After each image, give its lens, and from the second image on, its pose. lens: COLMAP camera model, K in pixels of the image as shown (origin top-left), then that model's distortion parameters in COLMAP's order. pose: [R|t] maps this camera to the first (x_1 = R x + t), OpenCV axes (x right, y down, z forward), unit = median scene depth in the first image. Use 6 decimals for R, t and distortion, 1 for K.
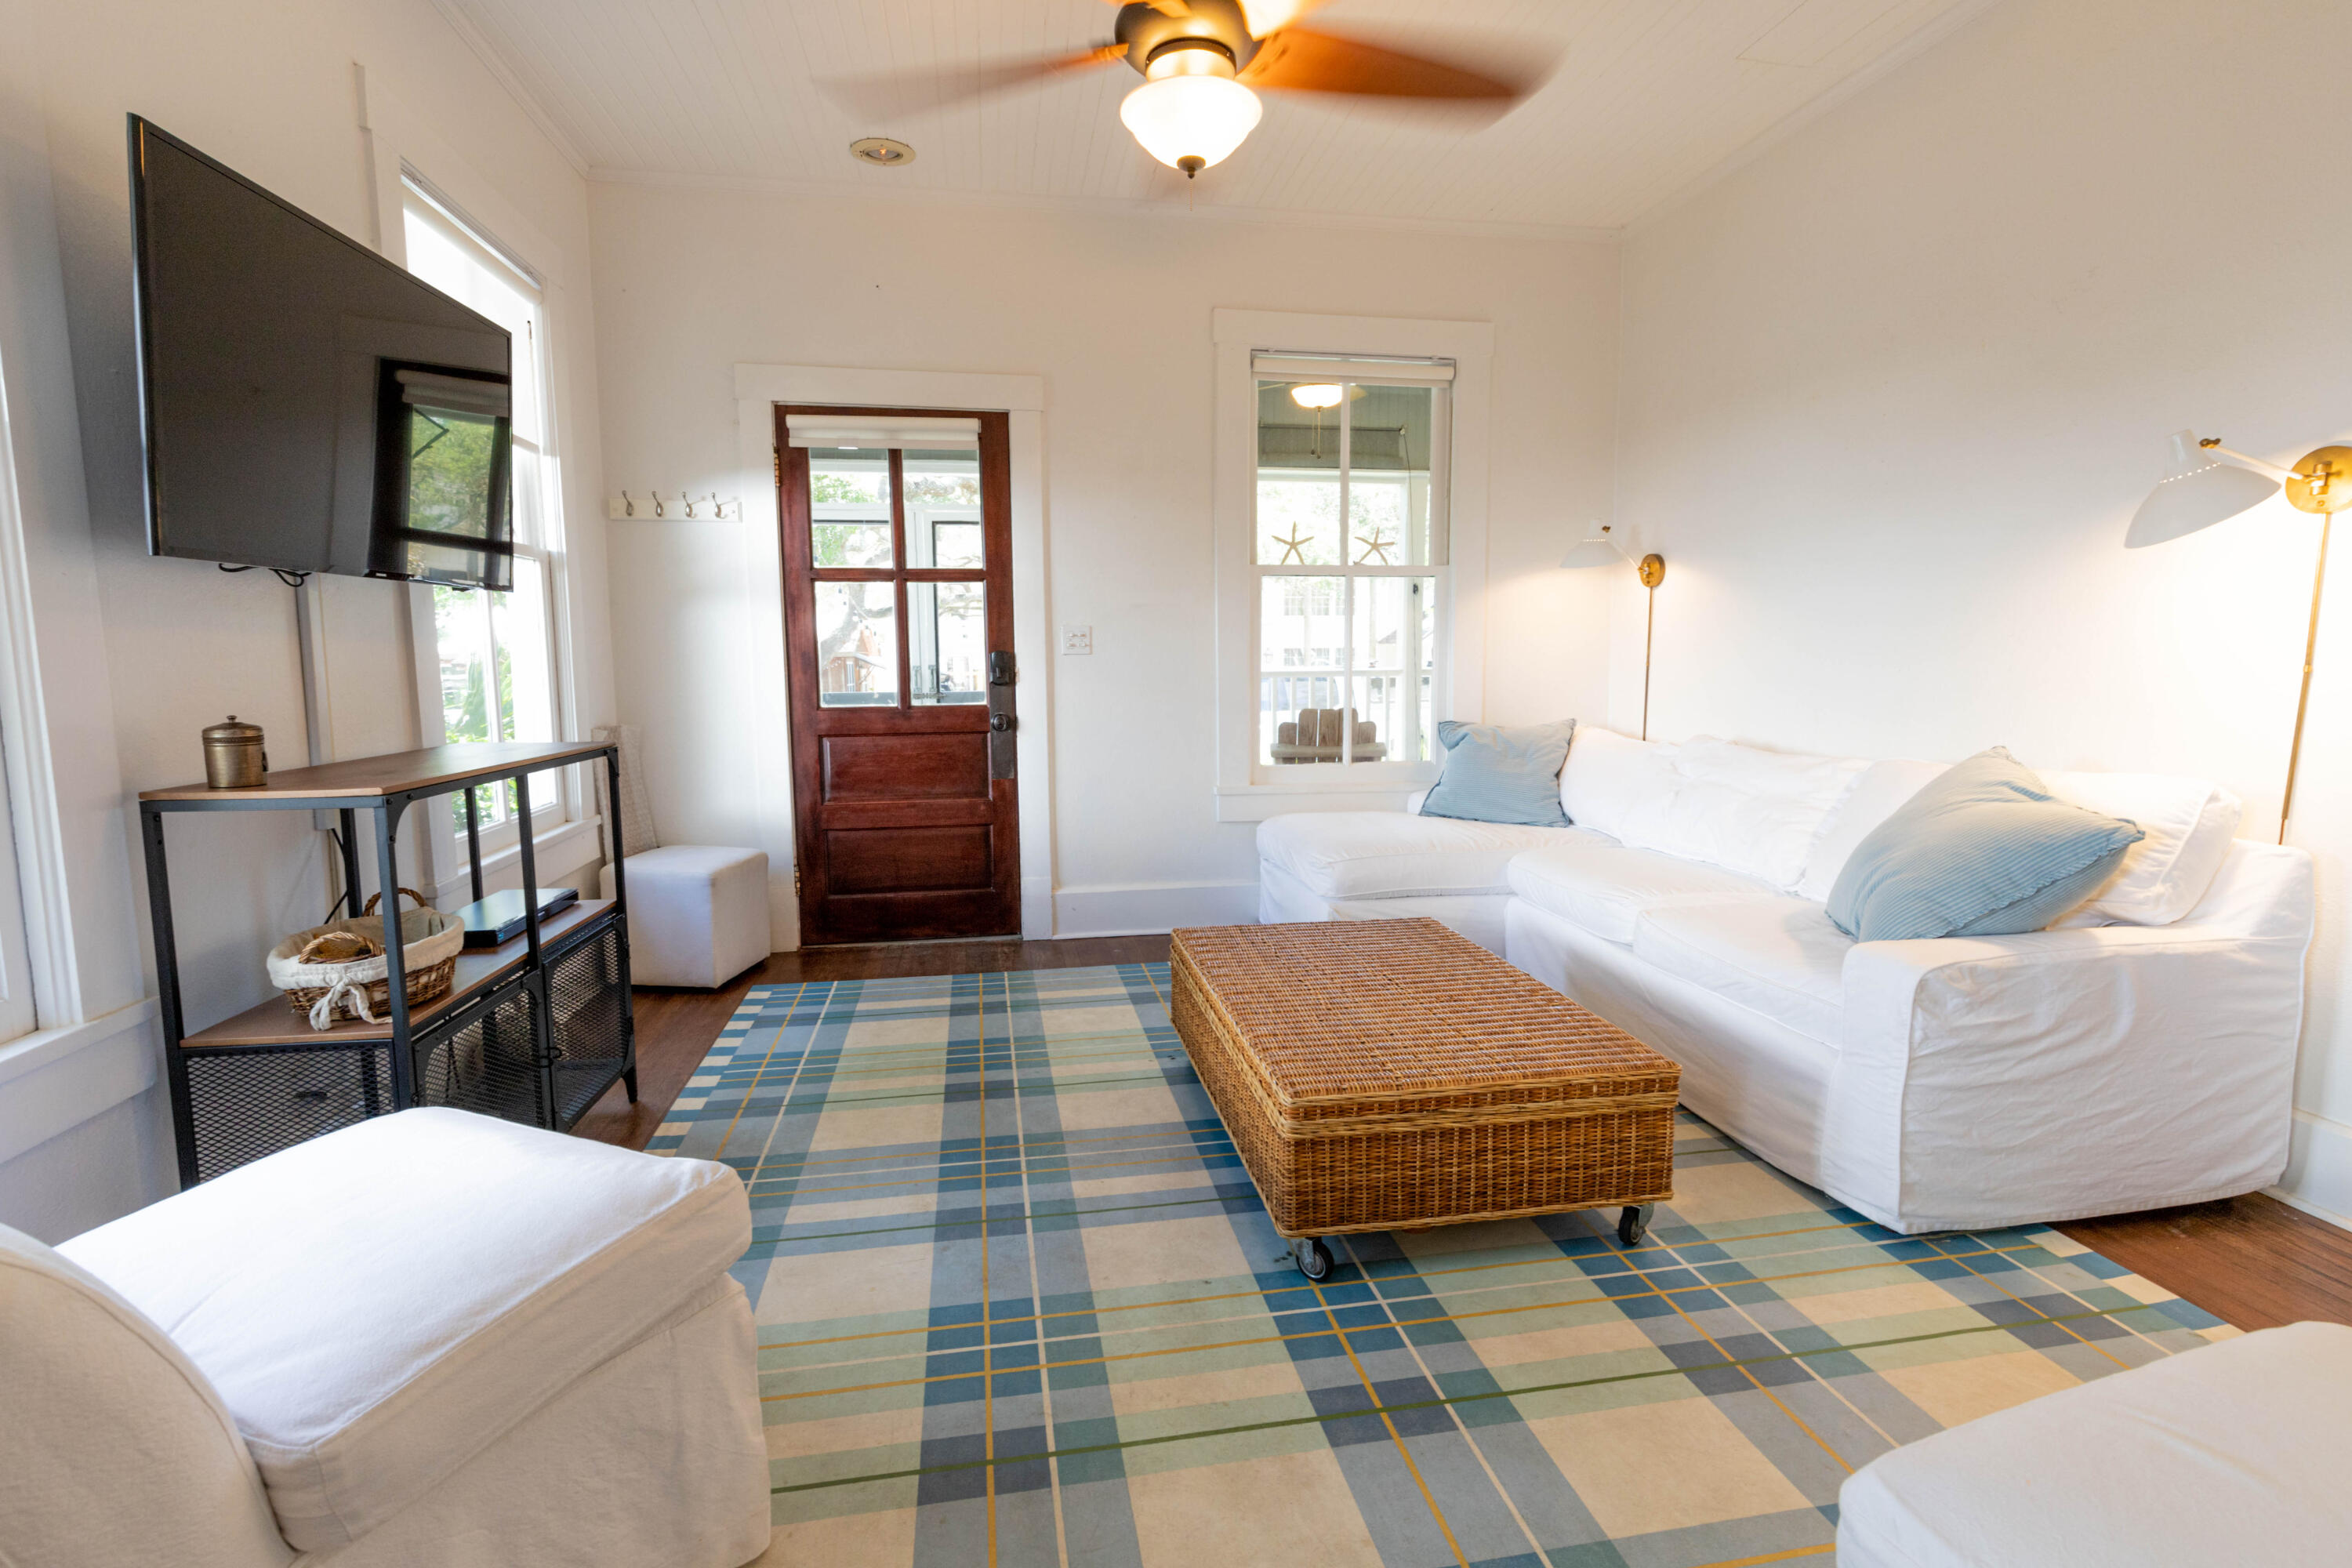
lens RADIAL K [[1104.5, 0, 1162.5], [0, 1104.5, 789.2], [0, 0, 1]] dist [0.001516, -0.000379]
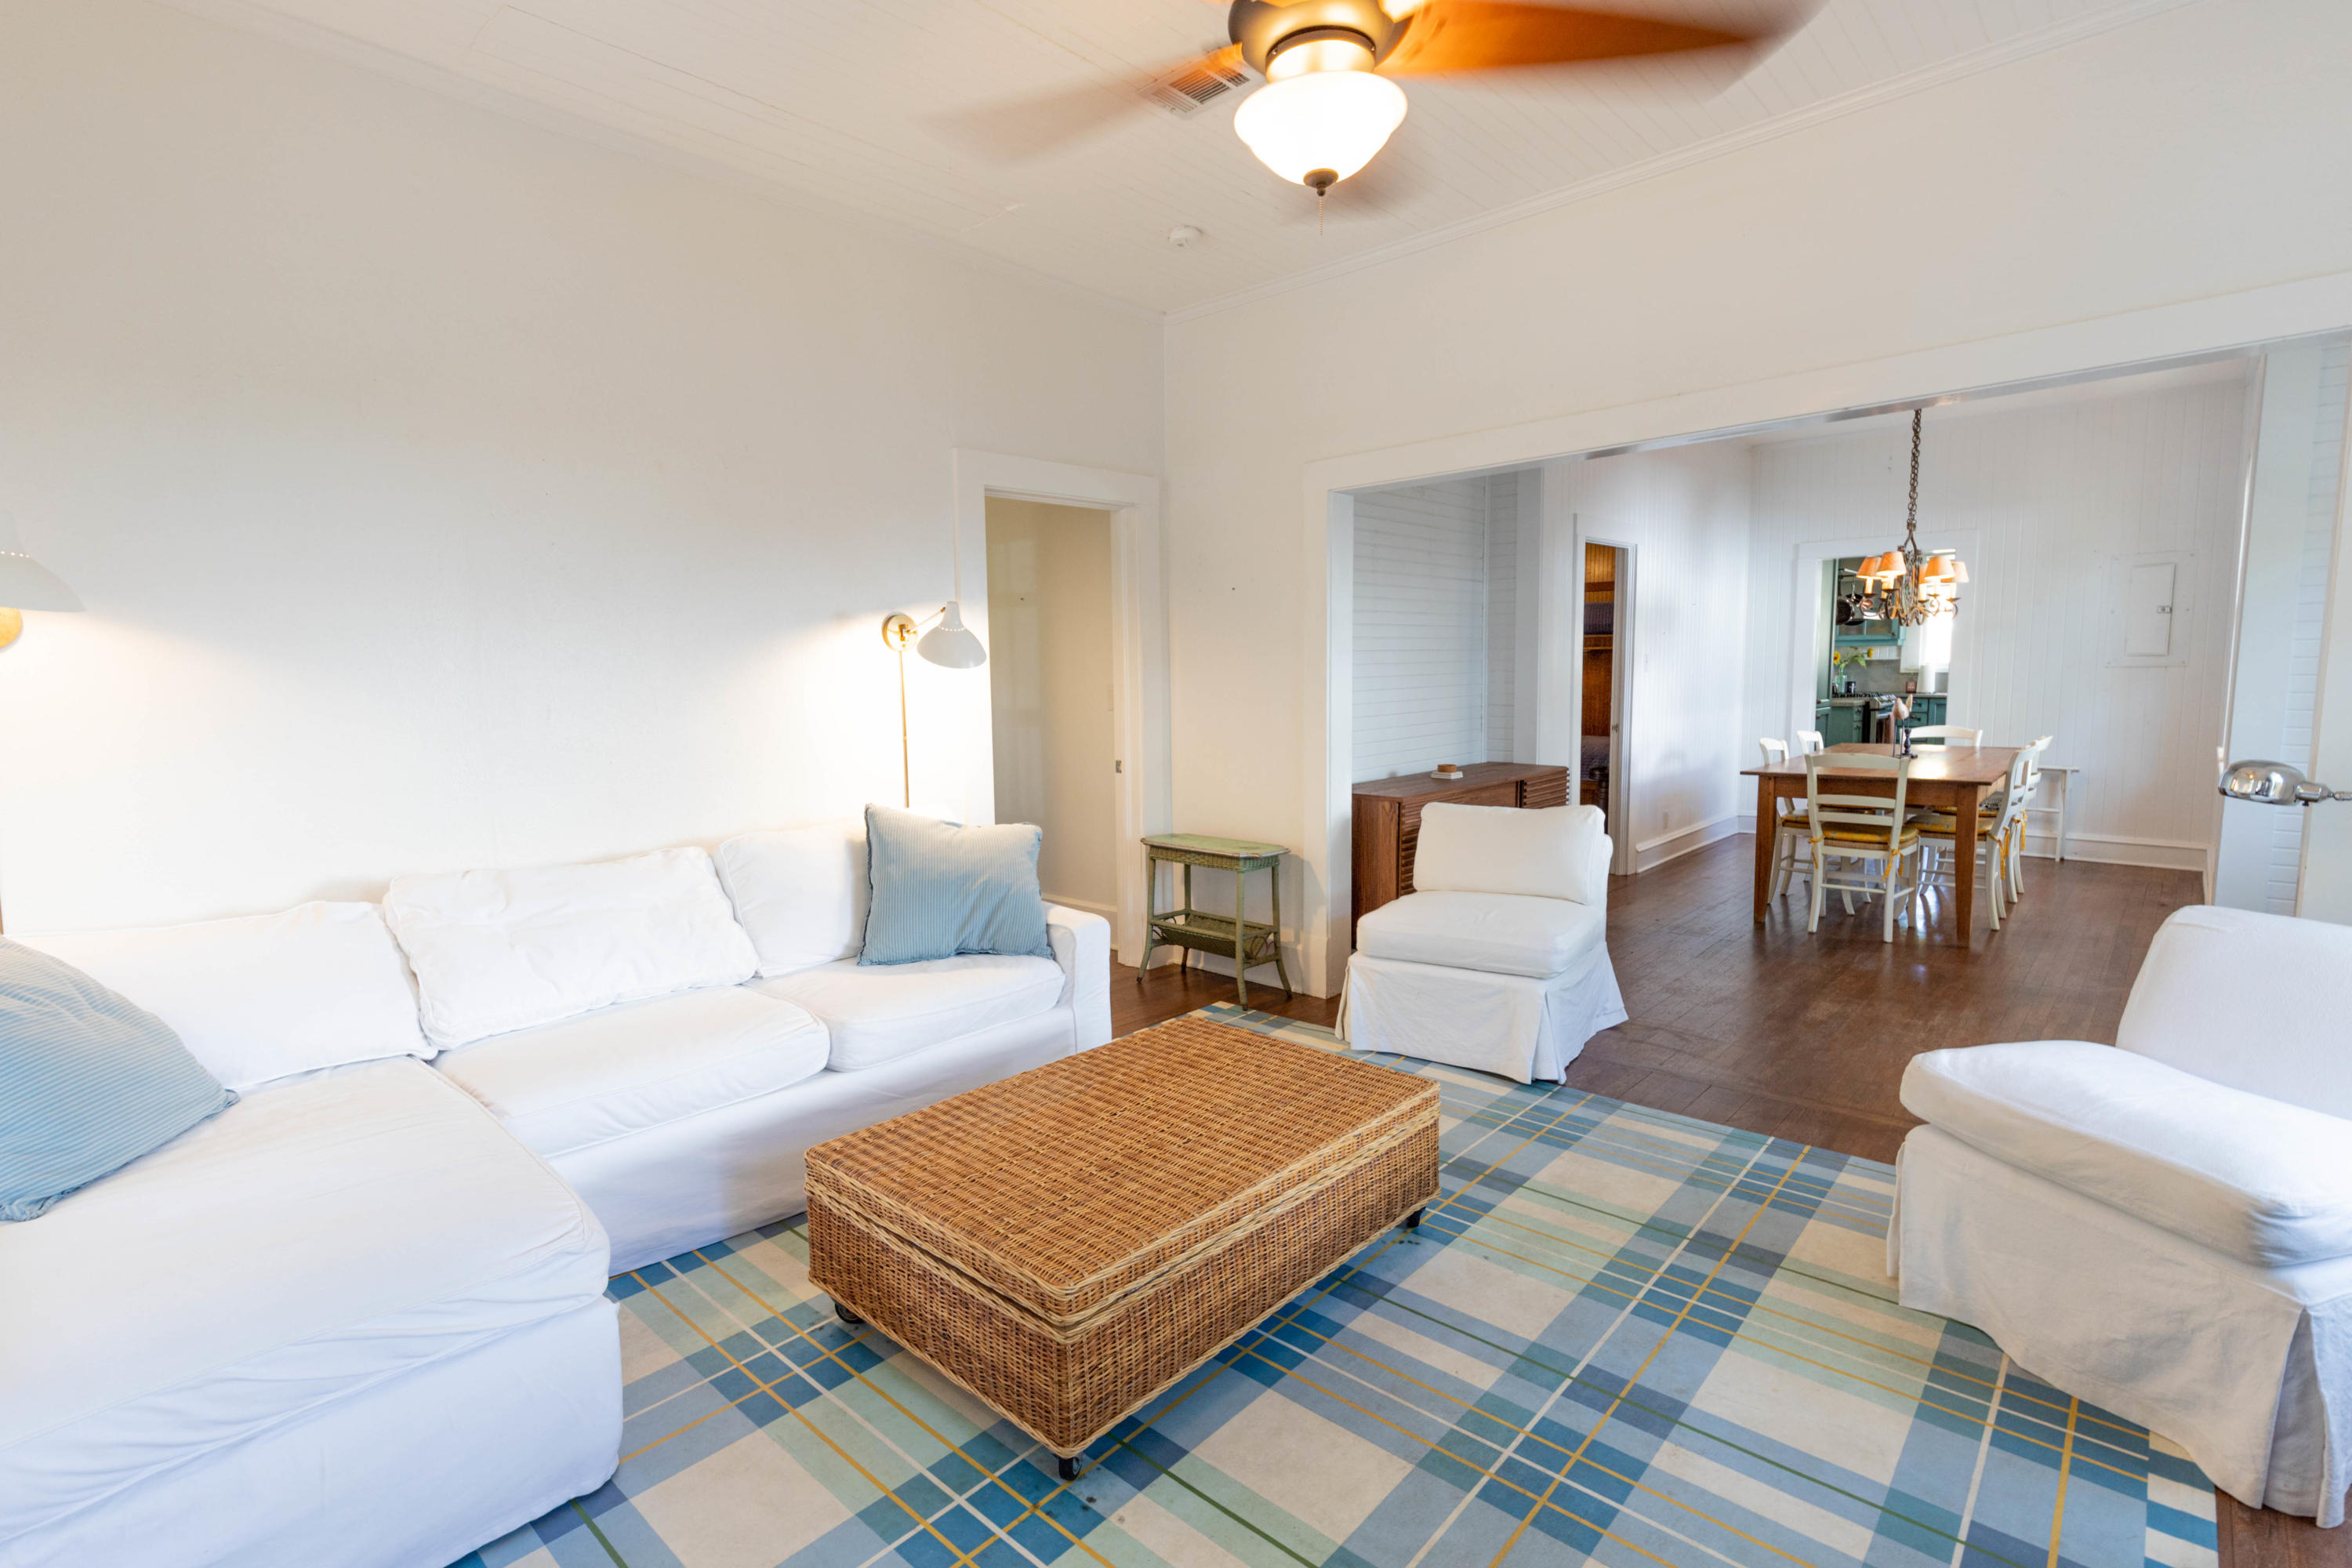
lens RADIAL K [[1104.5, 0, 1162.5], [0, 1104.5, 789.2], [0, 0, 1]] dist [0.001516, -0.000379]
pose [[-0.616679, -0.066741, 0.784380, -0.604424], [0.114431, 0.978216, 0.173200, -0.285195], [-0.778853, 0.196566, -0.595609, 1.736988]]
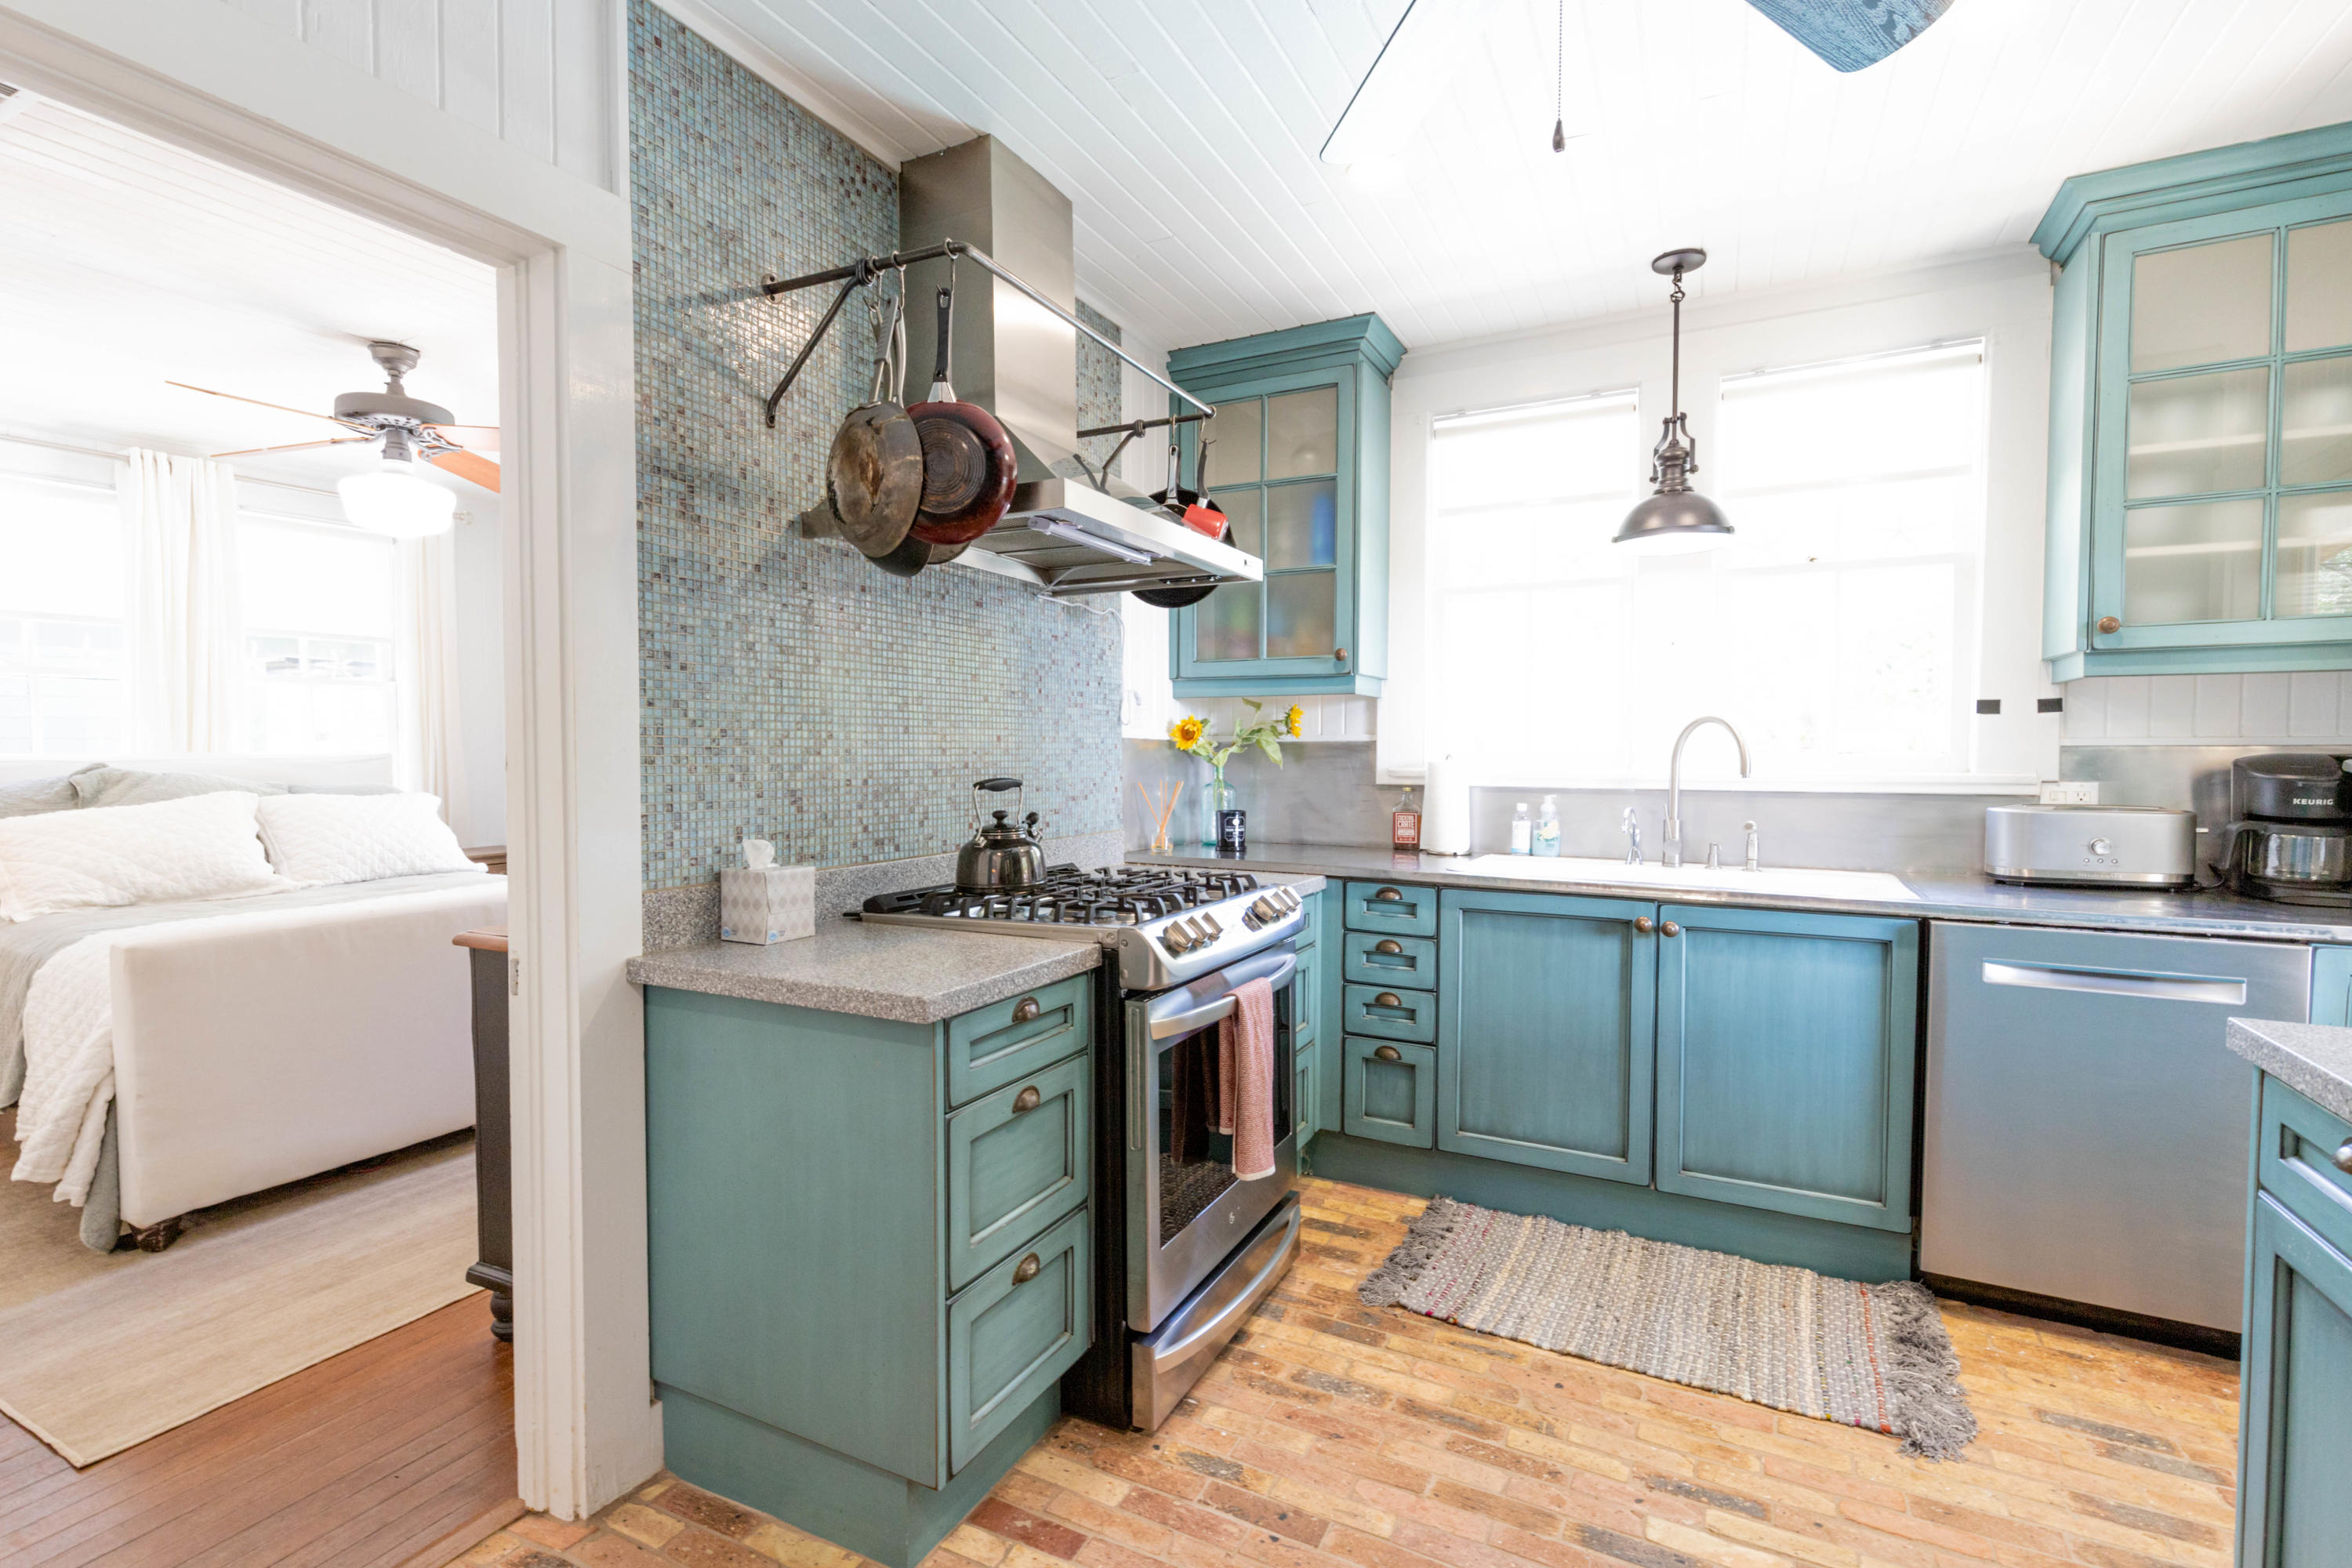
lens RADIAL K [[1075.5, 0, 1159.3], [0, 1075.5, 789.6], [0, 0, 1]] dist [0.003170, -0.000868]
pose [[-0.798276, -0.016333, 0.602070, 0.708793], [0.074157, 0.989361, 0.125163, 0.278643], [-0.597709, 0.144563, -0.788572, -2.859949]]
